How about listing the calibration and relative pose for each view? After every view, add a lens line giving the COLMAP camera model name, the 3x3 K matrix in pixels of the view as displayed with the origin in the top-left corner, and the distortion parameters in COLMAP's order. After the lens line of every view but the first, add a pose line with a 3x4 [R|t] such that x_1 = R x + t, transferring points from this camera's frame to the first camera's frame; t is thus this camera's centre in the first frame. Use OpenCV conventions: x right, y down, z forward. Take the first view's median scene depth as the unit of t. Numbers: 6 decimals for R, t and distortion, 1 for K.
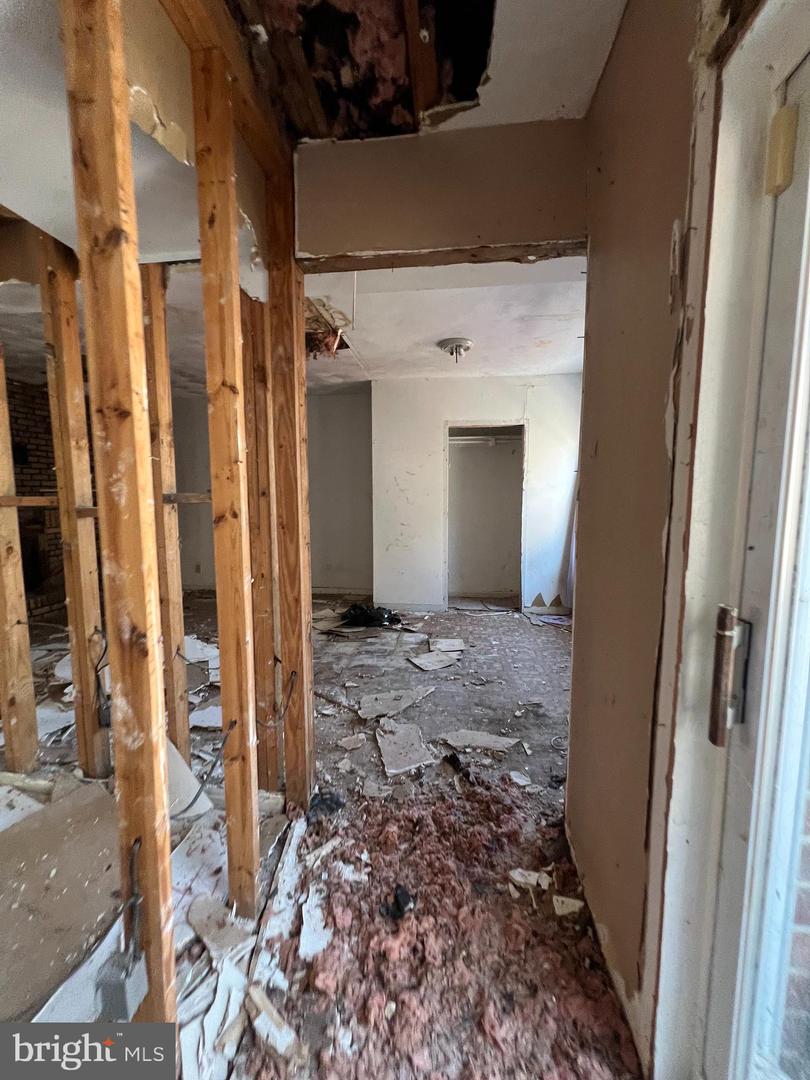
lens RADIAL K [[437.0, 0, 404.1], [0, 437.0, 541.1], [0, 0, 1]] dist [0.001325, 0.000009]
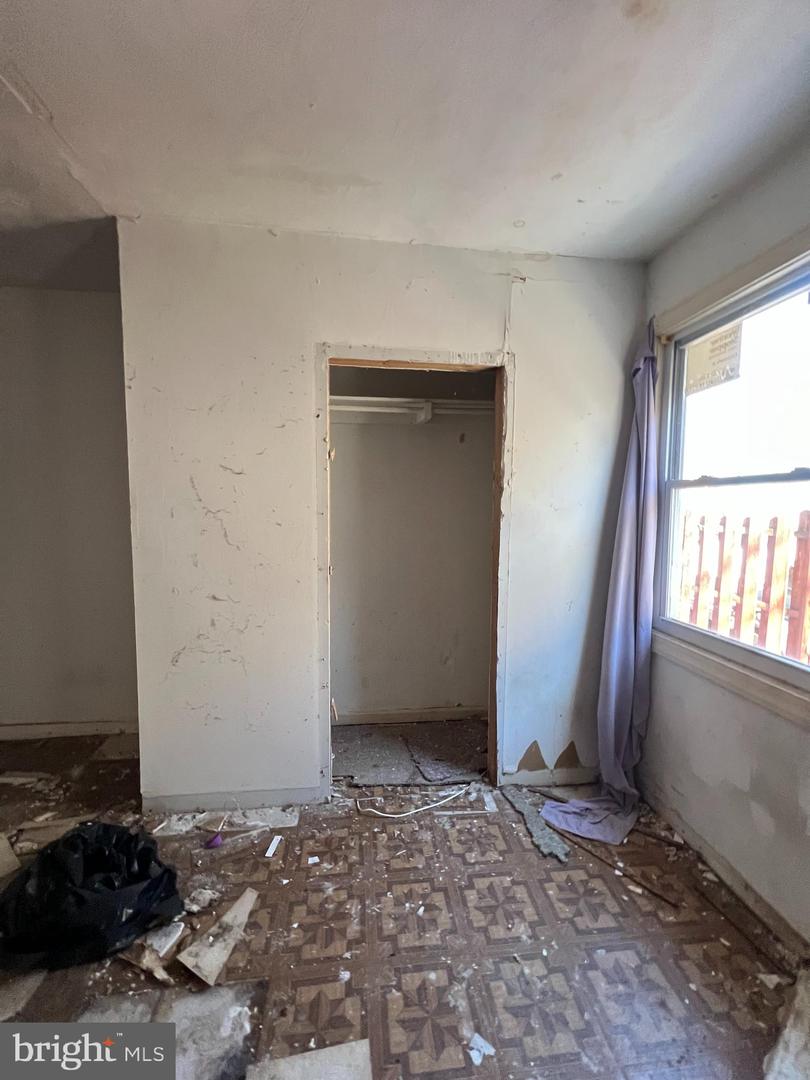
lens RADIAL K [[437.0, 0, 405.8], [0, 437.0, 537.9], [0, 0, 1]] dist [0.001325, 0.000009]
pose [[0.974389, -0.004683, 0.224819, 0.080577], [0.011367, 0.999531, -0.028442, -0.084458], [-0.224581, 0.030269, 0.973985, 0.600900]]
